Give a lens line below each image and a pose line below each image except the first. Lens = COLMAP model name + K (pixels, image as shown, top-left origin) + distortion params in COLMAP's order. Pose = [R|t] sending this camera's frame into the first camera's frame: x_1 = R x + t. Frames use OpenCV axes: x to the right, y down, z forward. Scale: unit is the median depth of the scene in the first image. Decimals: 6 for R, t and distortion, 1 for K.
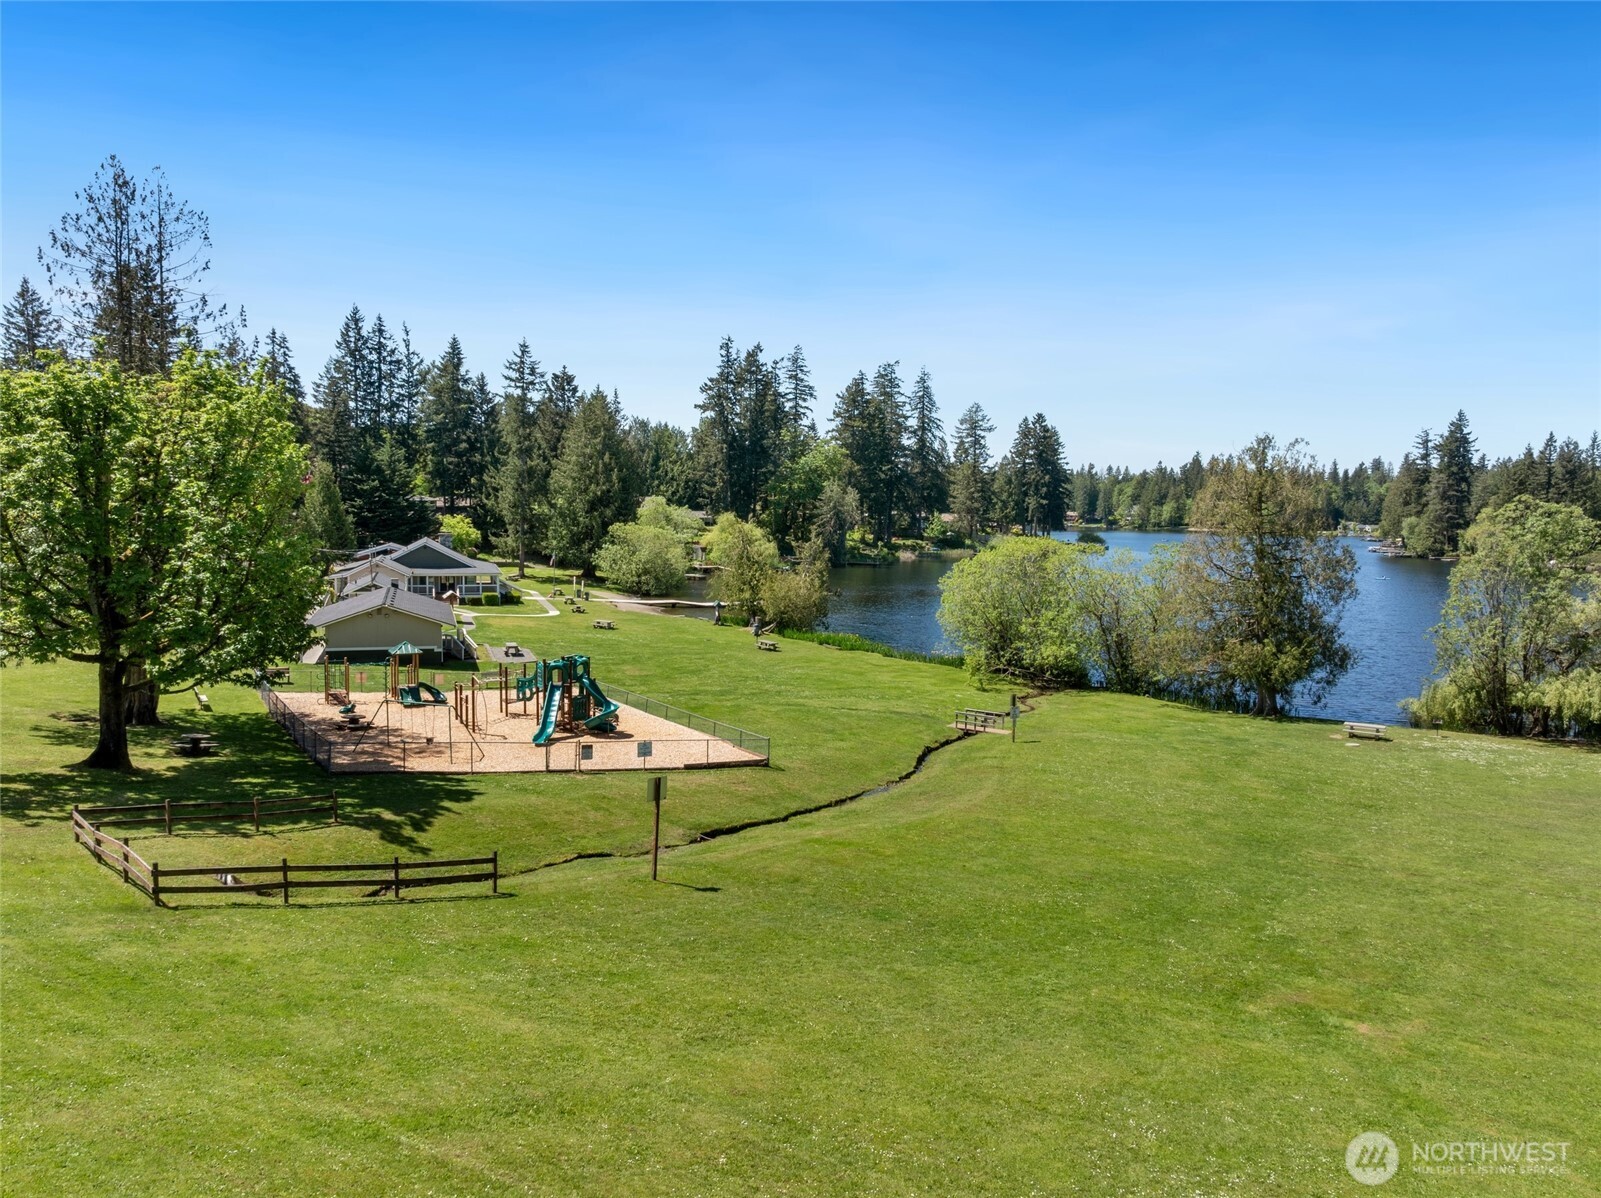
lens RADIAL K [[1096.4, 0, 800.5], [0, 1096.4, 599.0], [0, 0, 1]] dist [0.034200, 0.000843]
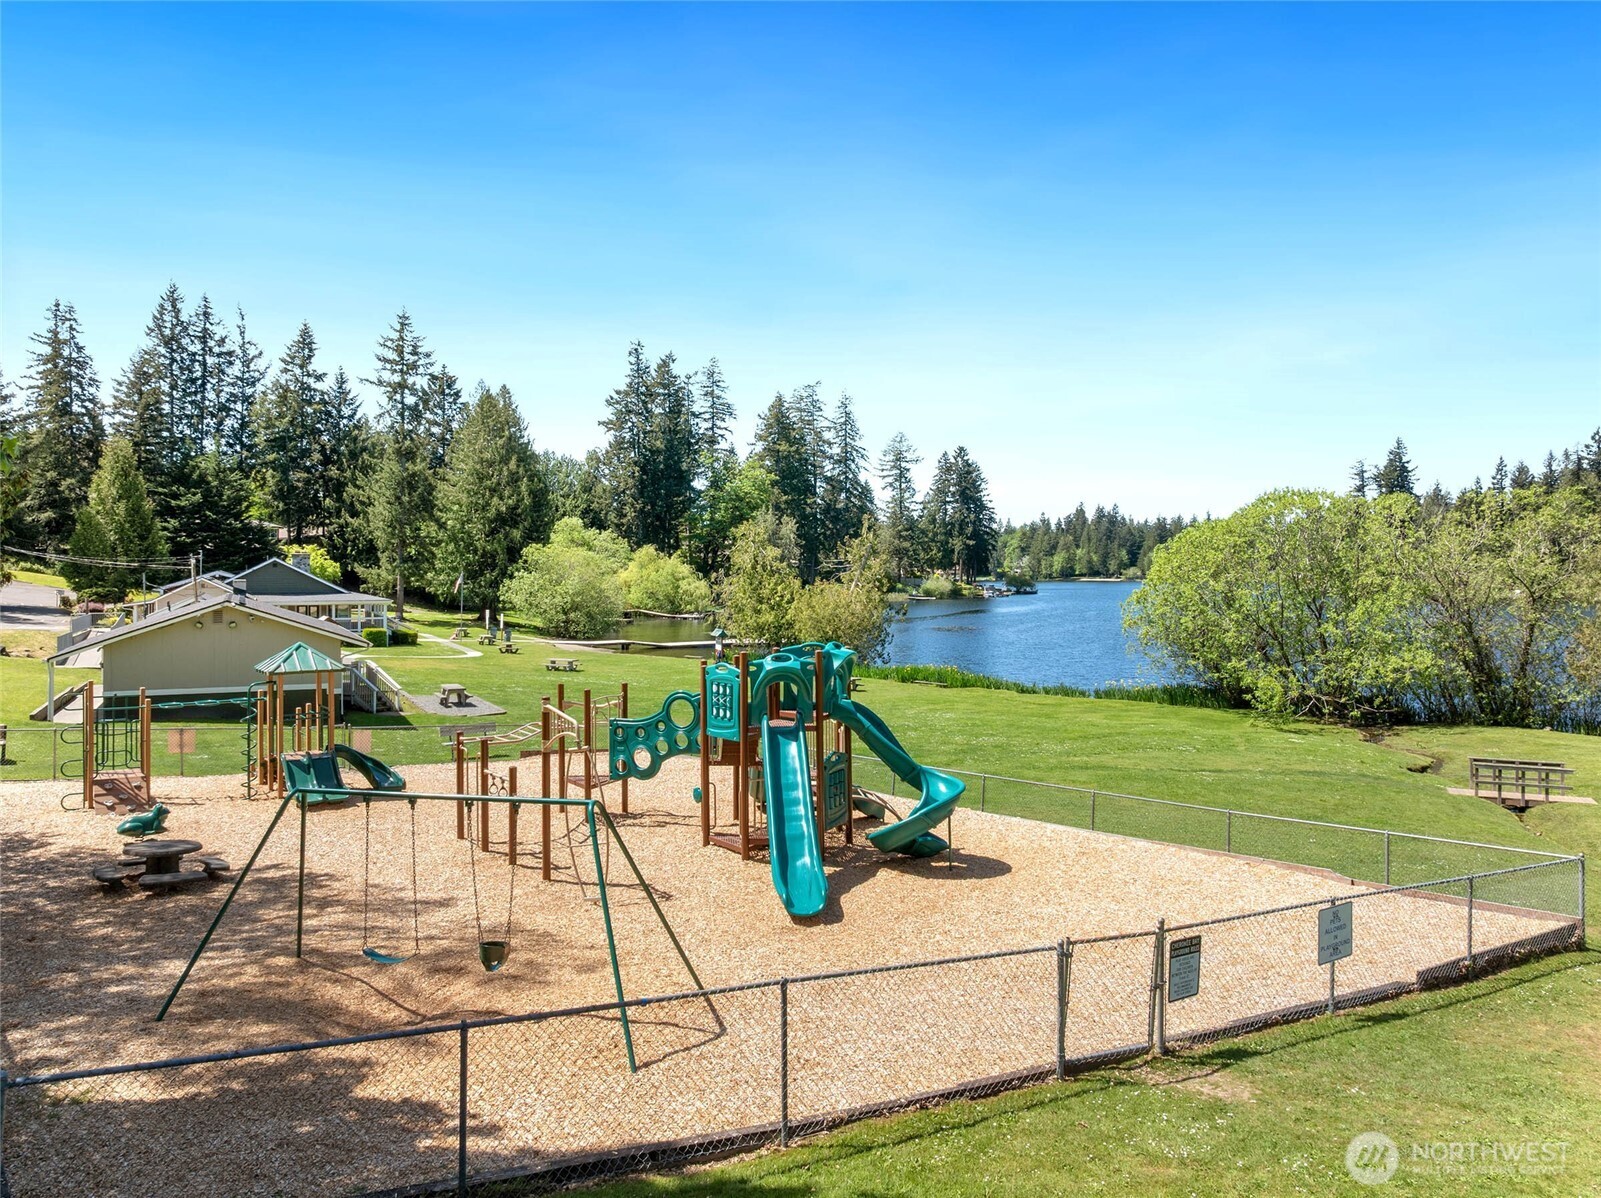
lens RADIAL K [[1138.6, 0, 805.1], [0, 1138.6, 574.3], [0, 0, 1]] dist [-0.003567, -0.004631]
pose [[0.991477, -0.019041, 0.128881, -0.068541], [0.029413, 0.996436, -0.079056, 0.015535], [-0.126917, 0.082173, 0.988504, 0.169005]]
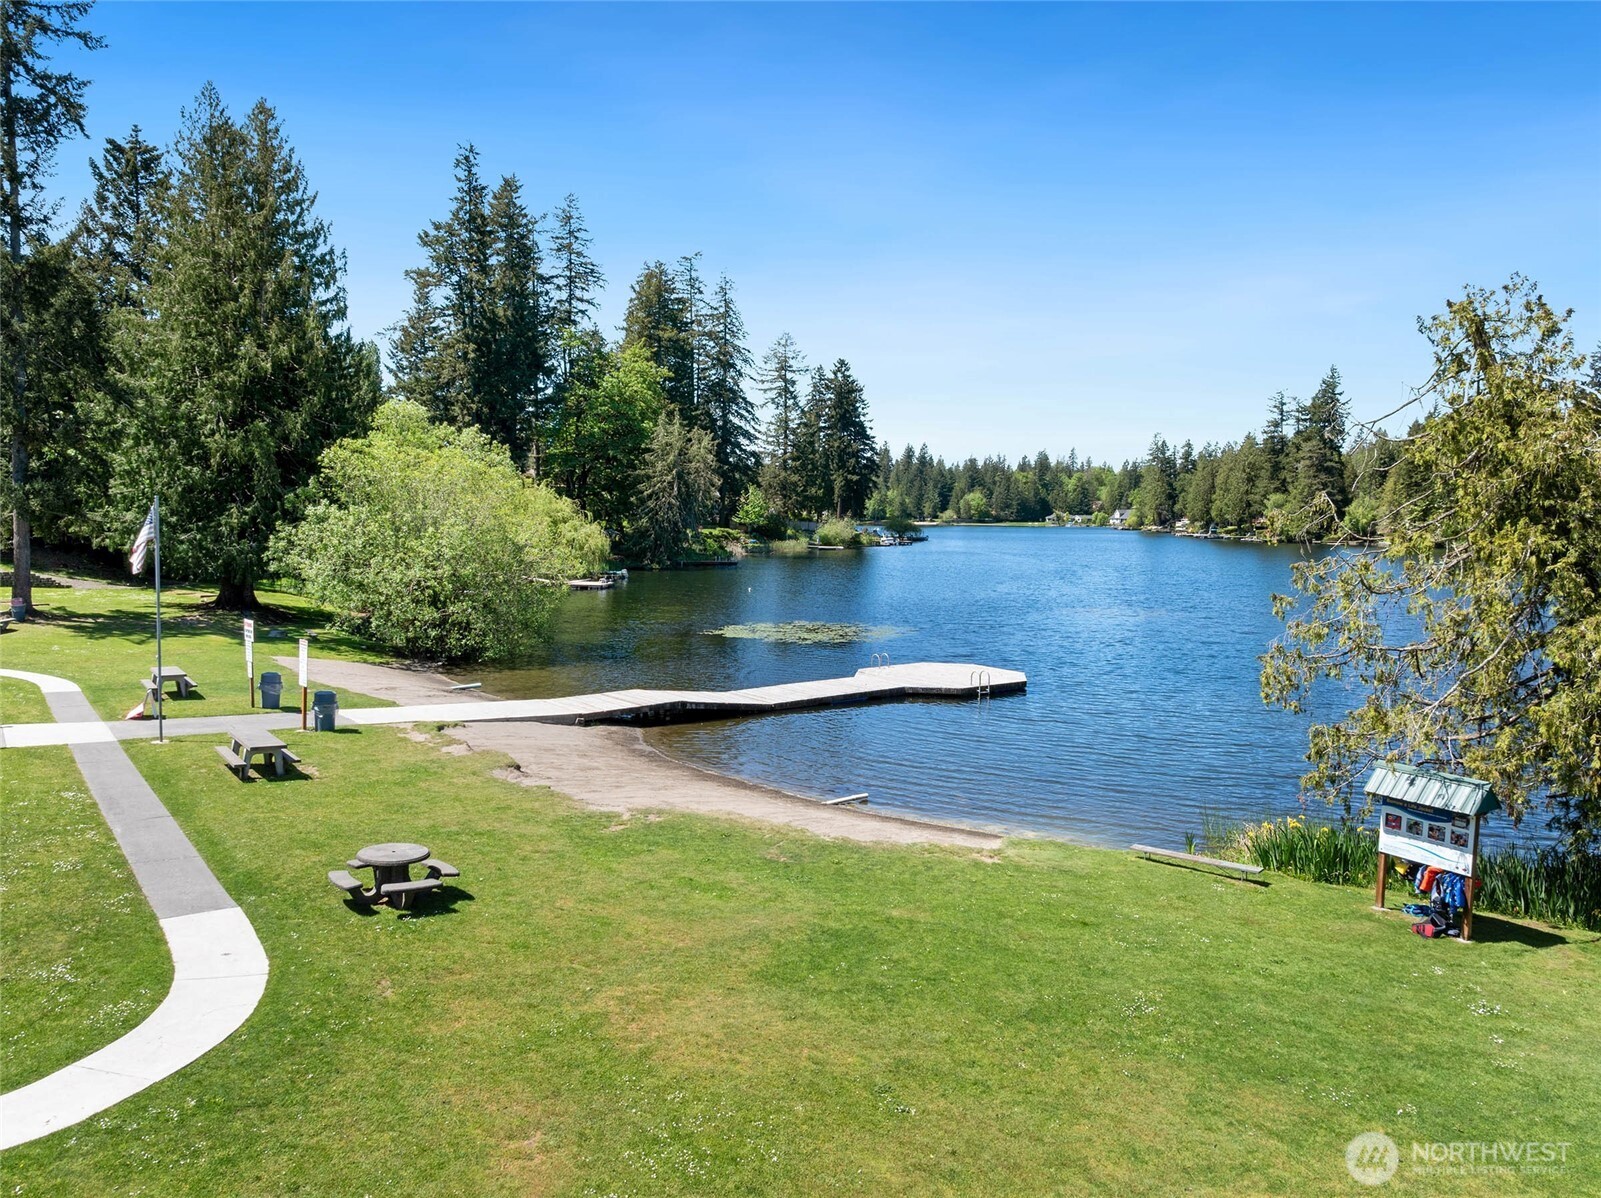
lens RADIAL K [[1135.5, 0, 798.1], [0, 1135.5, 634.4], [0, 0, 1]] dist [-0.046048, 0.004452]
pose [[0.946636, -0.042513, 0.319488, -0.124004], [0.034092, 0.998909, 0.031907, -0.015163], [-0.320496, -0.019313, 0.947053, 0.533439]]
